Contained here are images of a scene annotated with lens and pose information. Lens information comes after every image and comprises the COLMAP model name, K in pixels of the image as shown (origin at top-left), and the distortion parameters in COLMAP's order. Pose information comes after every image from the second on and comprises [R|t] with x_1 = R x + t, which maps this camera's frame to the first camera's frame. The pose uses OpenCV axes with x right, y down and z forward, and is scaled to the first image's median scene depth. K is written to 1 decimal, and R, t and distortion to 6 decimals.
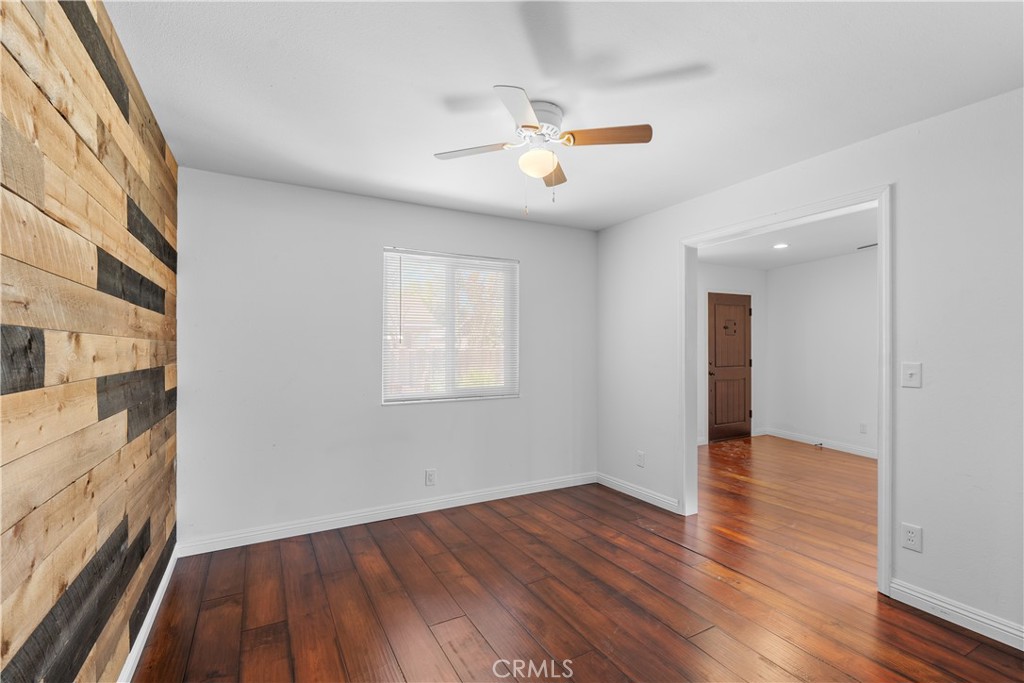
lens RADIAL K [[460.4, 0, 508.4], [0, 460.4, 338.5], [0, 0, 1]] dist [-0.007158, 0.001825]
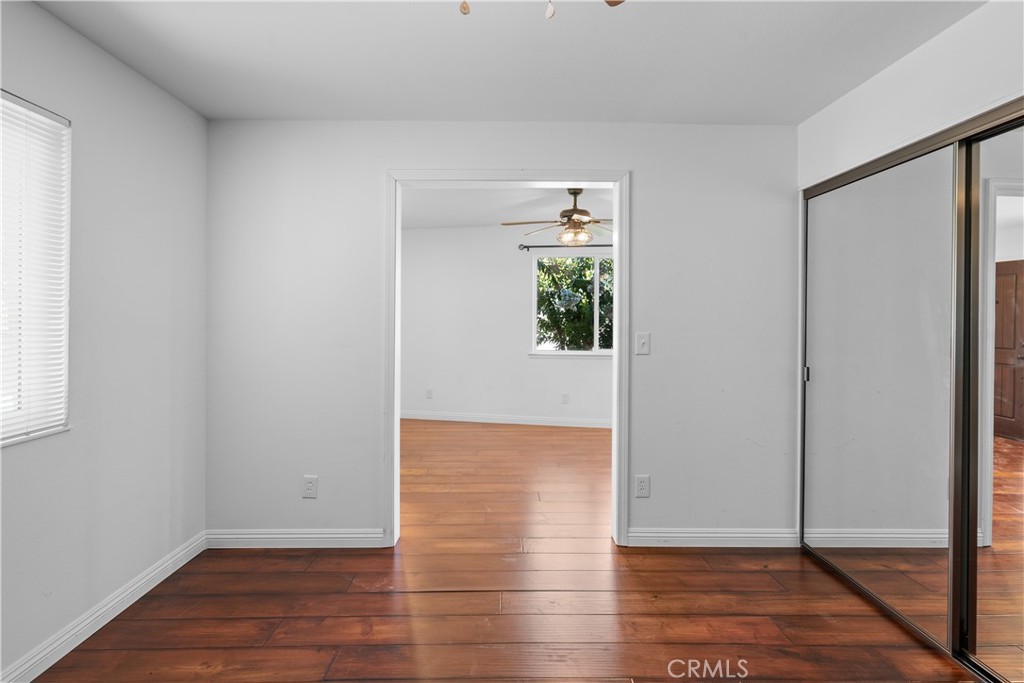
lens RADIAL K [[493.8, 0, 519.4], [0, 493.8, 312.5], [0, 0, 1]] dist [-0.003578, -0.000167]
pose [[0.459991, 0.007169, 0.887894, -0.237474], [-0.023581, 0.999713, 0.004144, 0.002924], [-0.887610, -0.022844, 0.460028, 0.485227]]
